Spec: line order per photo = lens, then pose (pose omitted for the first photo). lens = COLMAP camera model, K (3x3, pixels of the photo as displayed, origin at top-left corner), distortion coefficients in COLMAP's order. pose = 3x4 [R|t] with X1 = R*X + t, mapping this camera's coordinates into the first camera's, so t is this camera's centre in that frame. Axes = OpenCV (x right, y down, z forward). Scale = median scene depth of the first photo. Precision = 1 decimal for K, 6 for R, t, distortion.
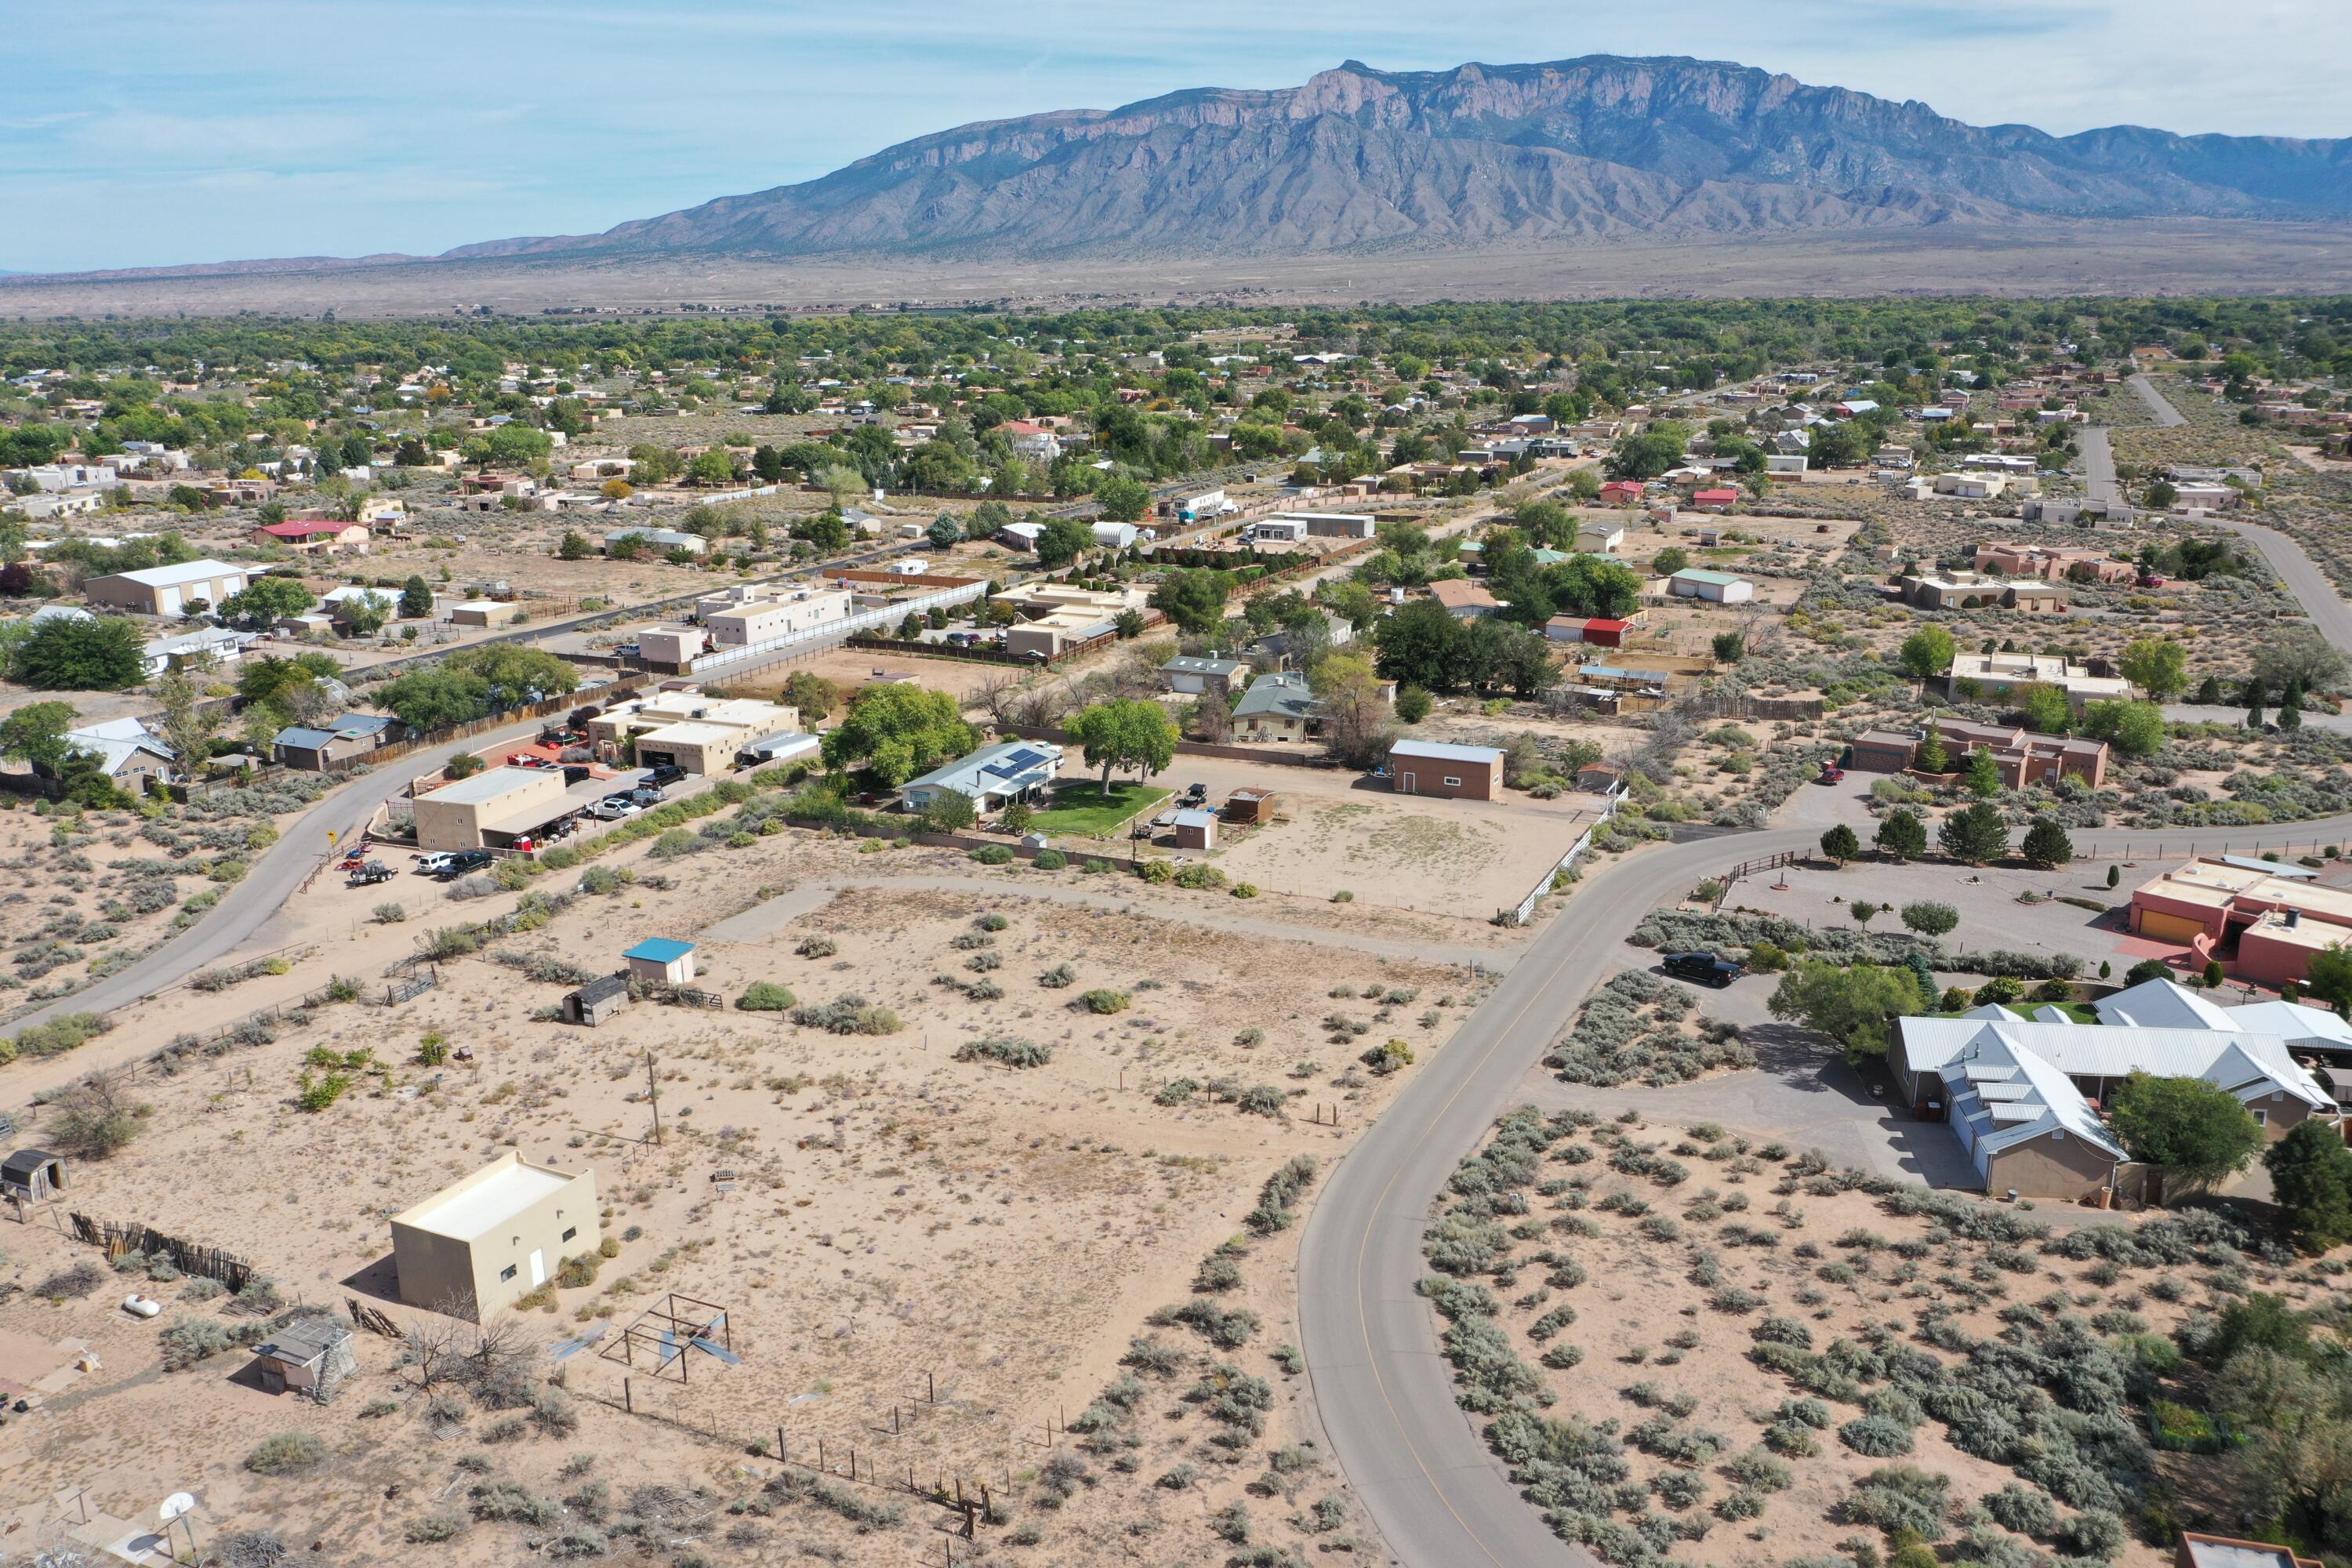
lens RADIAL K [[1851.2, 0, 1176.0], [0, 1851.2, 784.0], [0, 0, 1]] dist [0.002958, 0.002072]
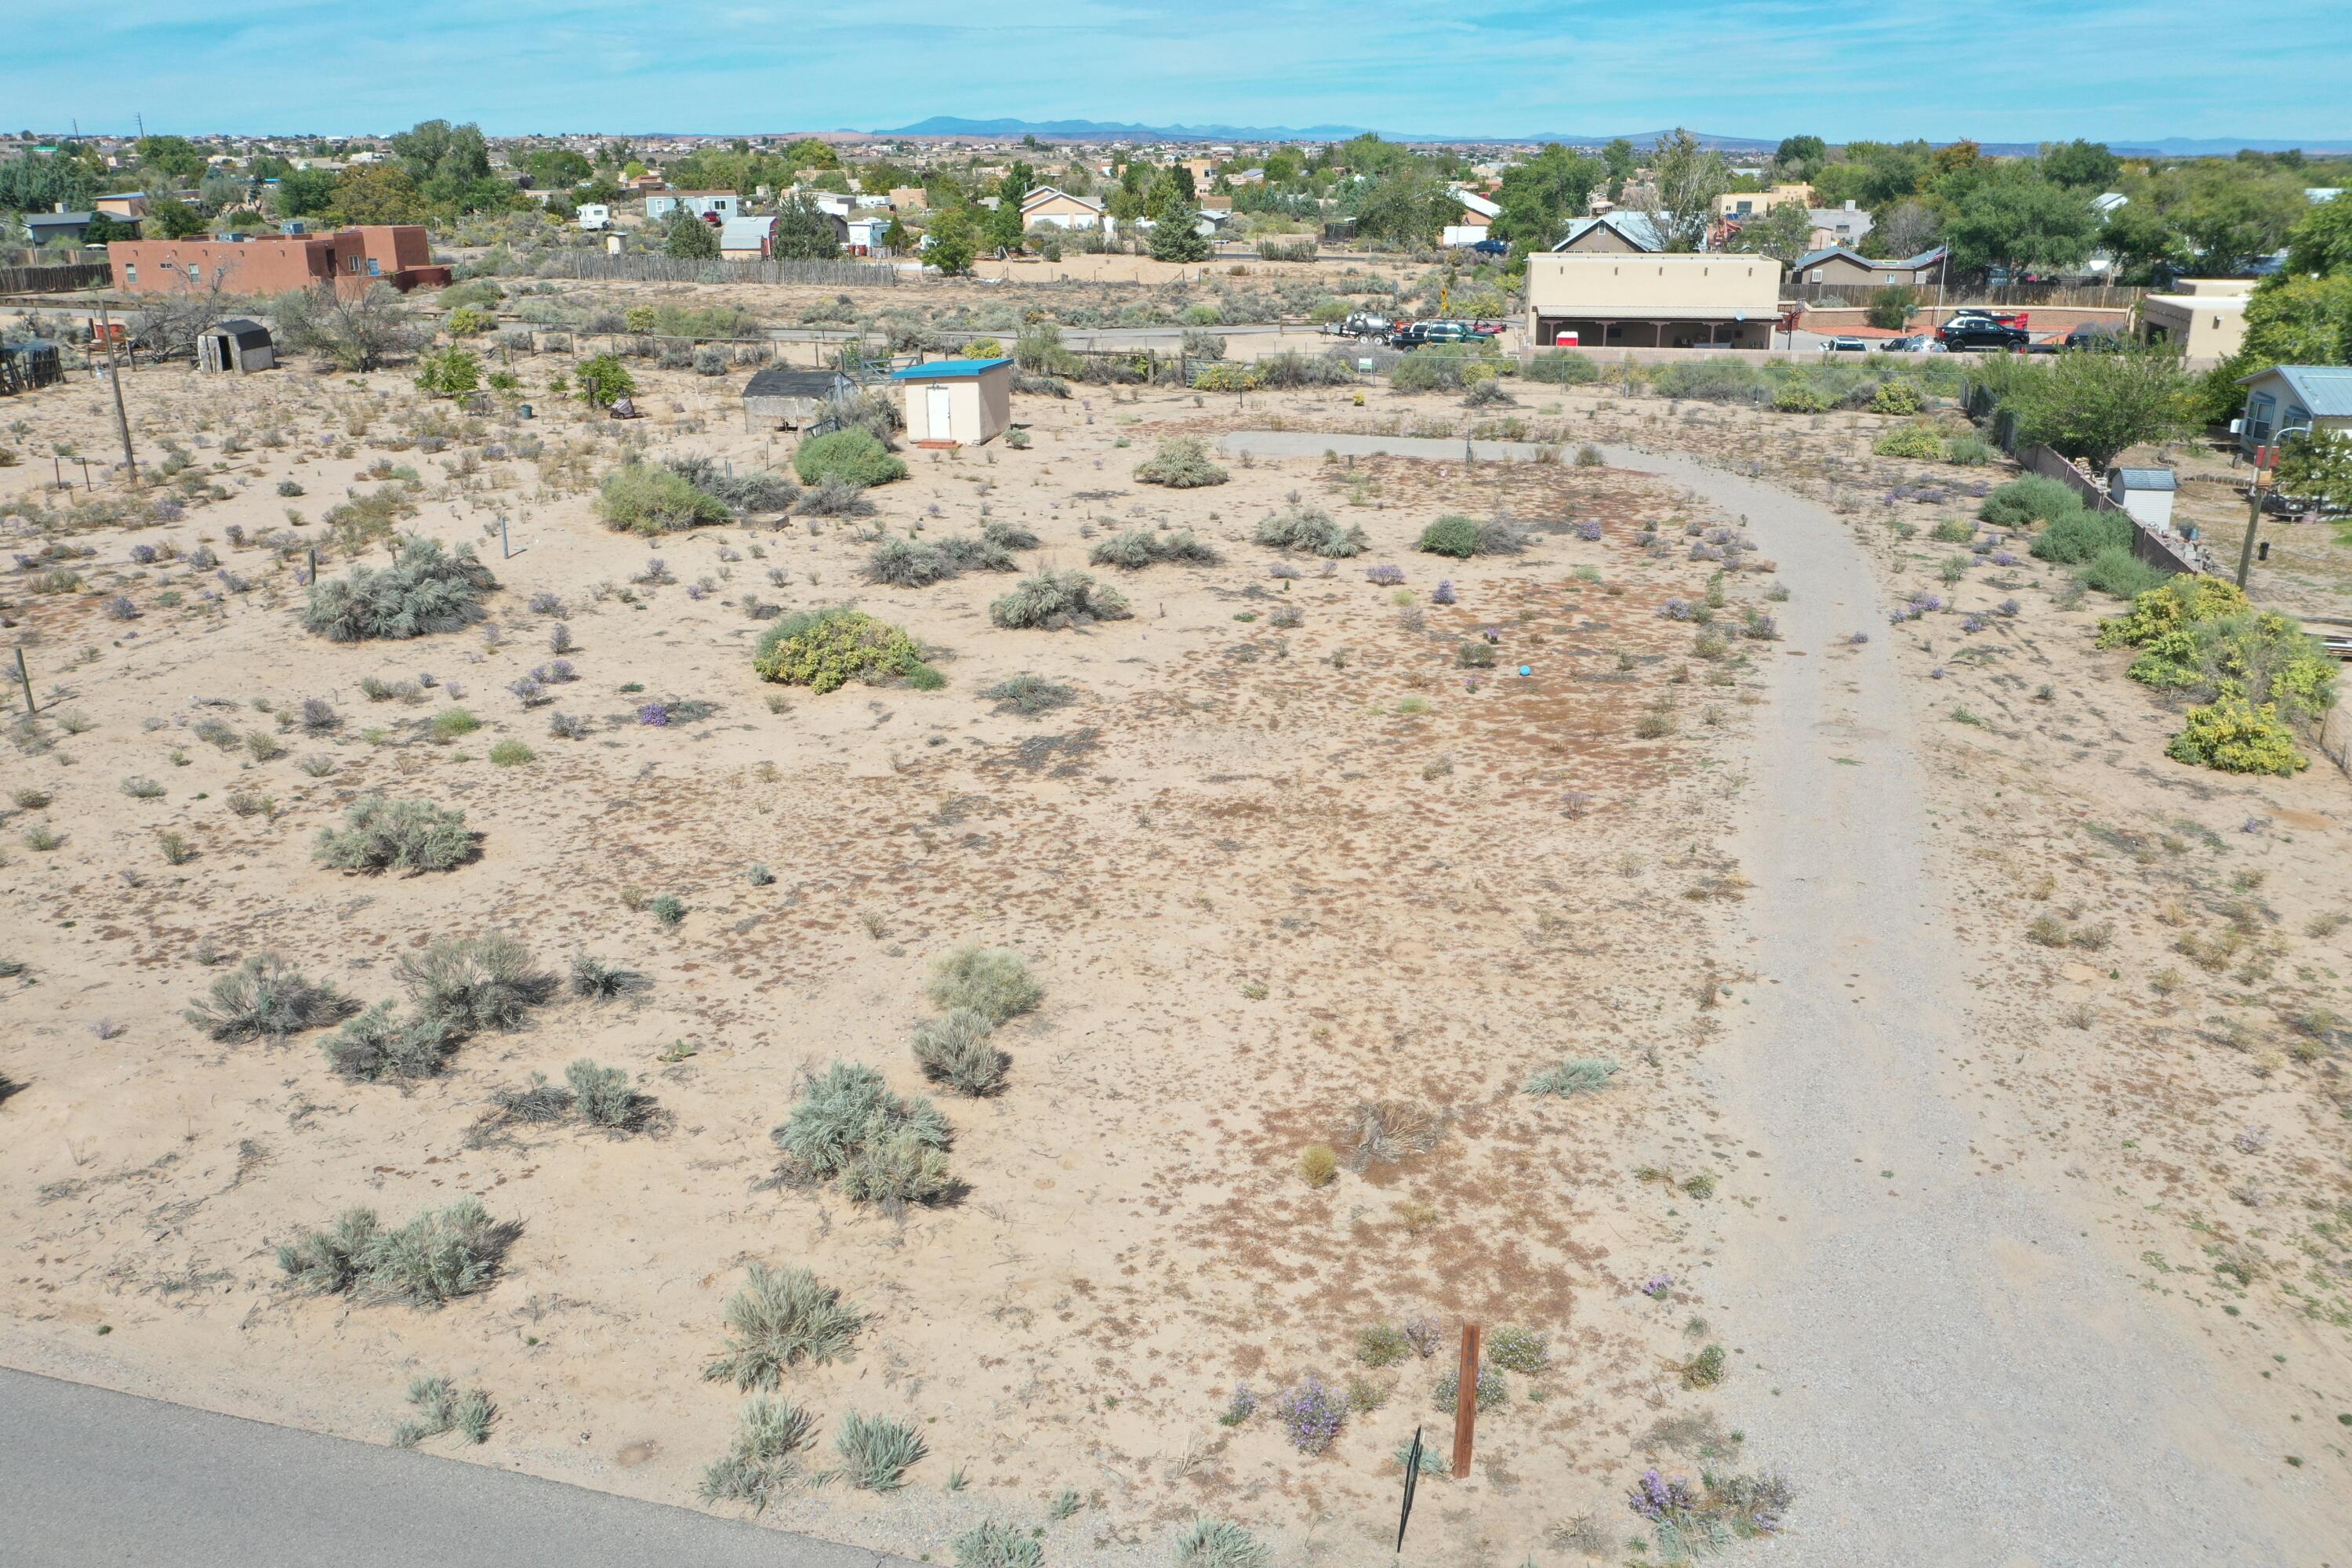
lens RADIAL K [[1851.2, 0, 1176.0], [0, 1851.2, 784.0], [0, 0, 1]] dist [0.002958, 0.002072]
pose [[0.179245, 0.324196, -0.928853, 0.215321], [-0.252990, 0.927582, 0.274932, 0.034056], [0.950719, 0.185710, 0.248283, 0.823784]]
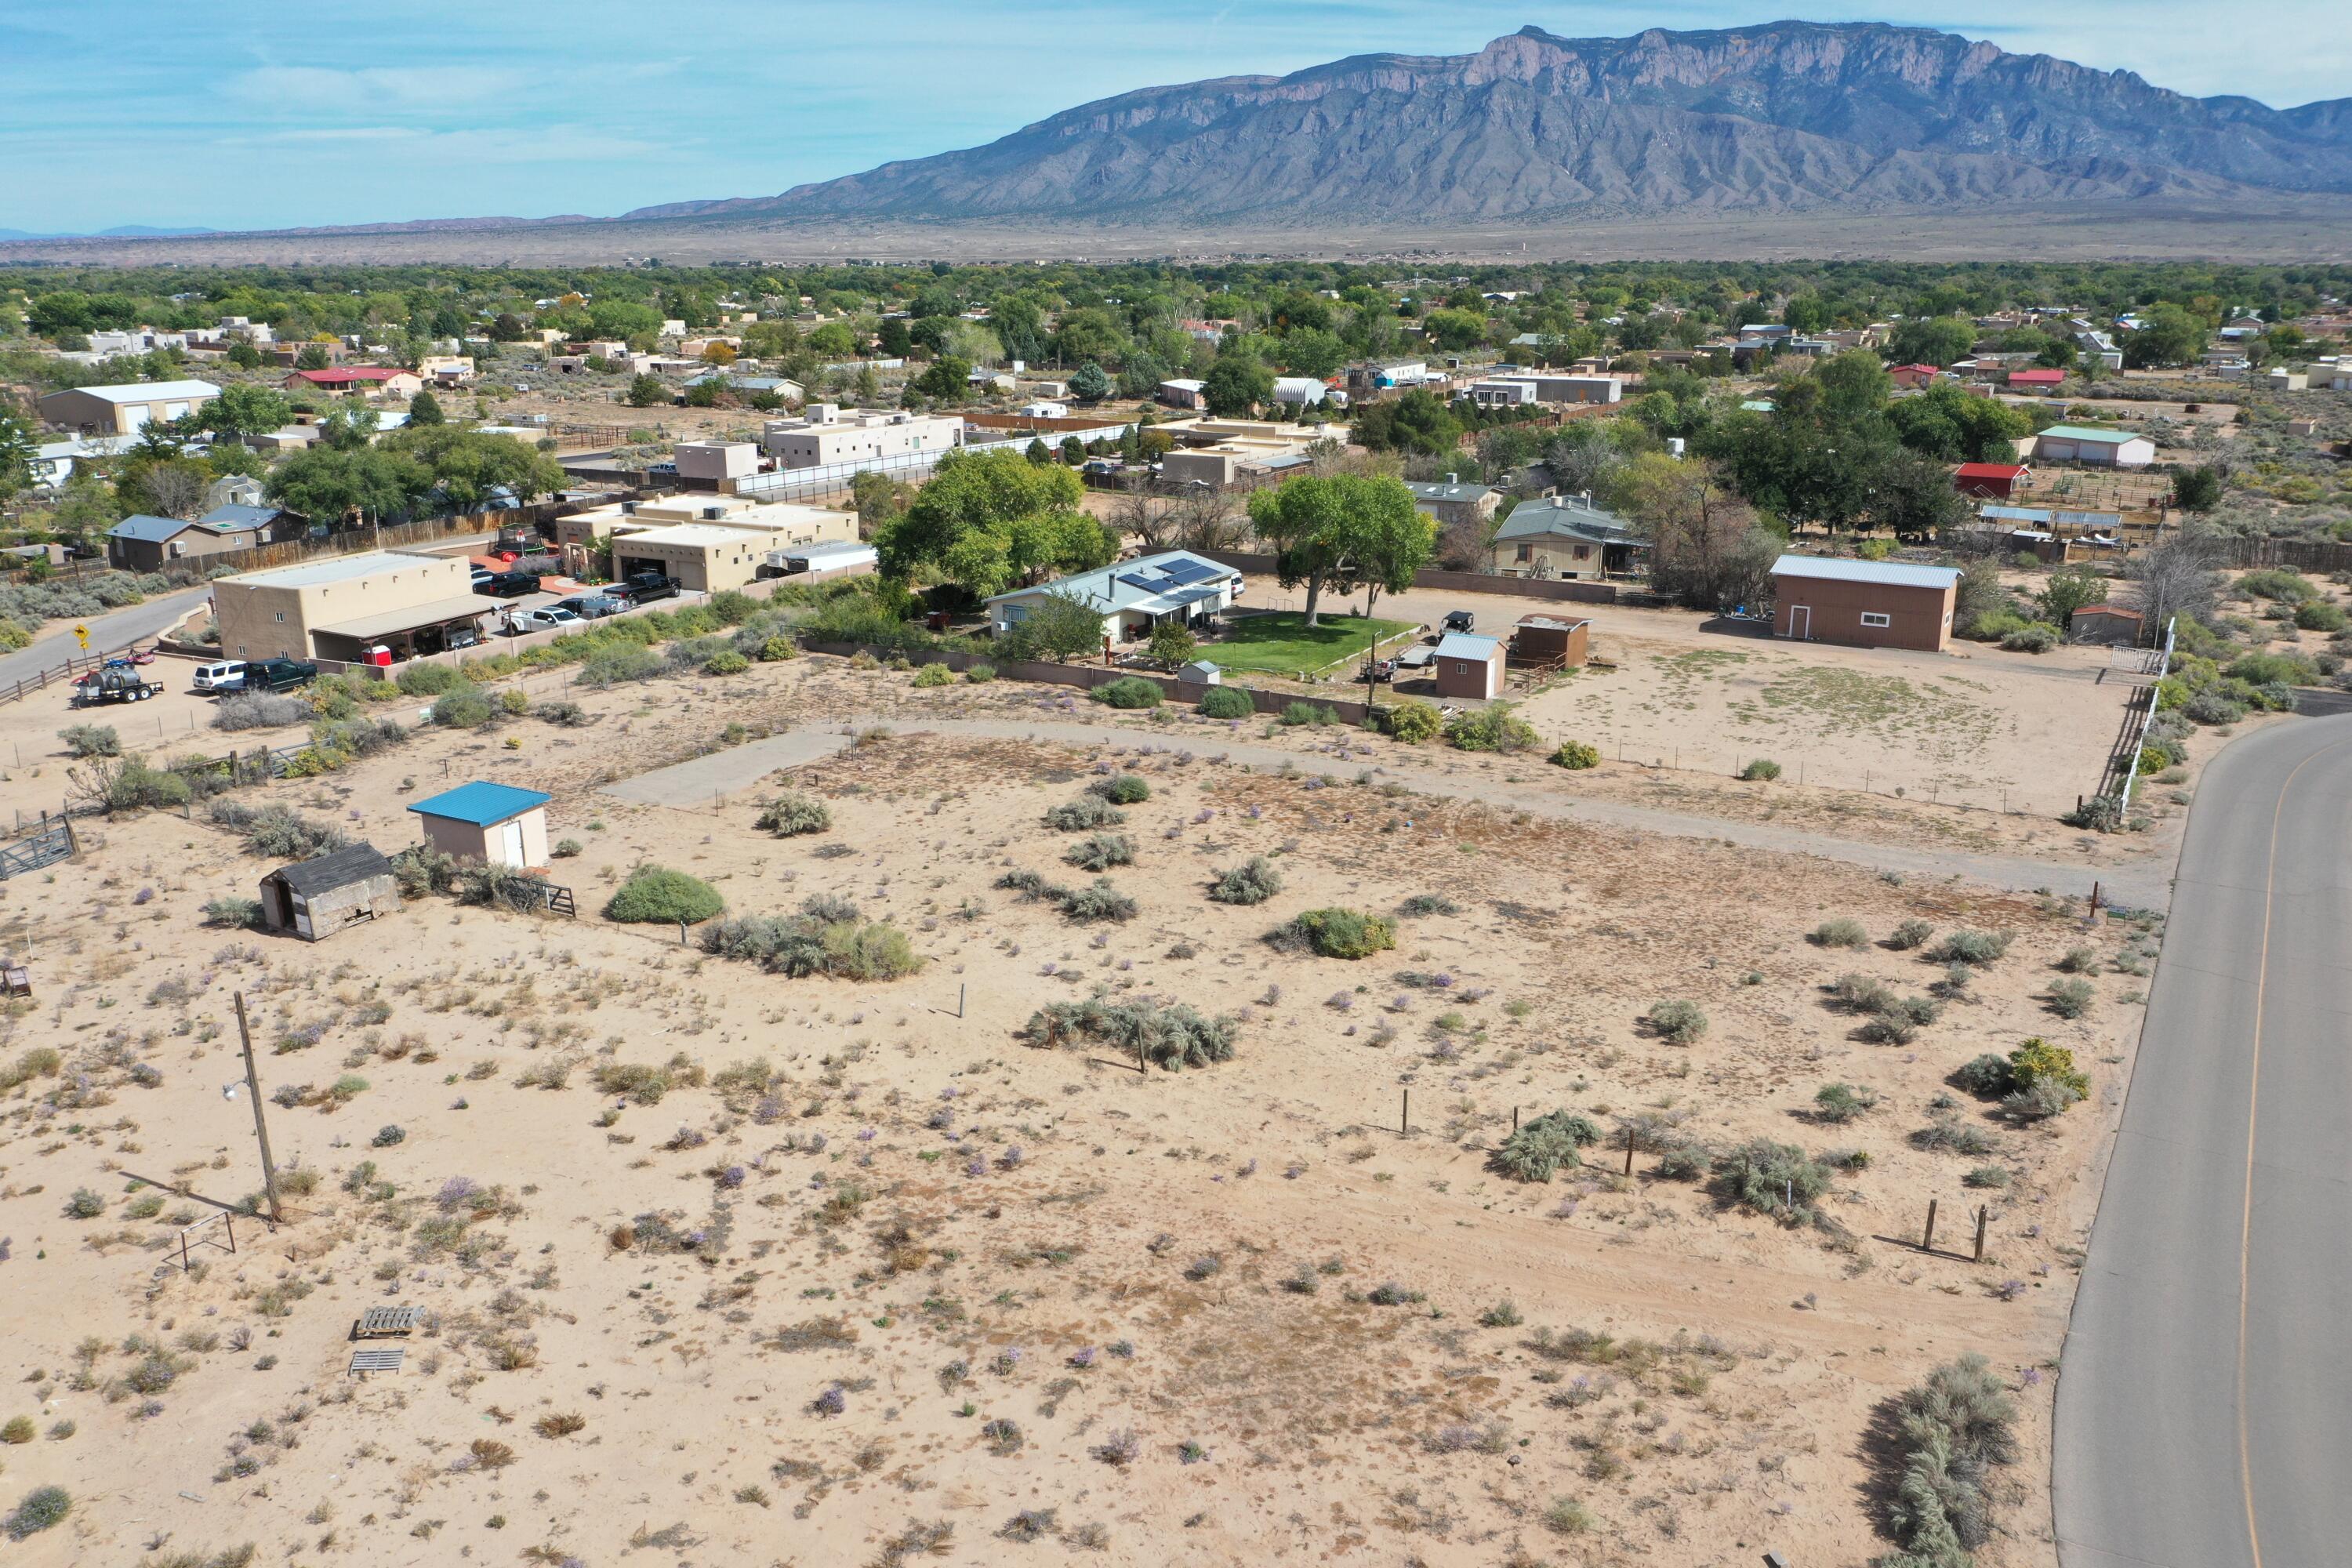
lens RADIAL K [[1851.2, 0, 1176.0], [0, 1851.2, 784.0], [0, 0, 1]] dist [0.002958, 0.002072]
pose [[0.996255, 0.033680, -0.079633, -0.037624], [-0.032551, 0.999351, 0.015428, 0.060749], [0.080101, -0.012778, 0.996705, 0.431432]]
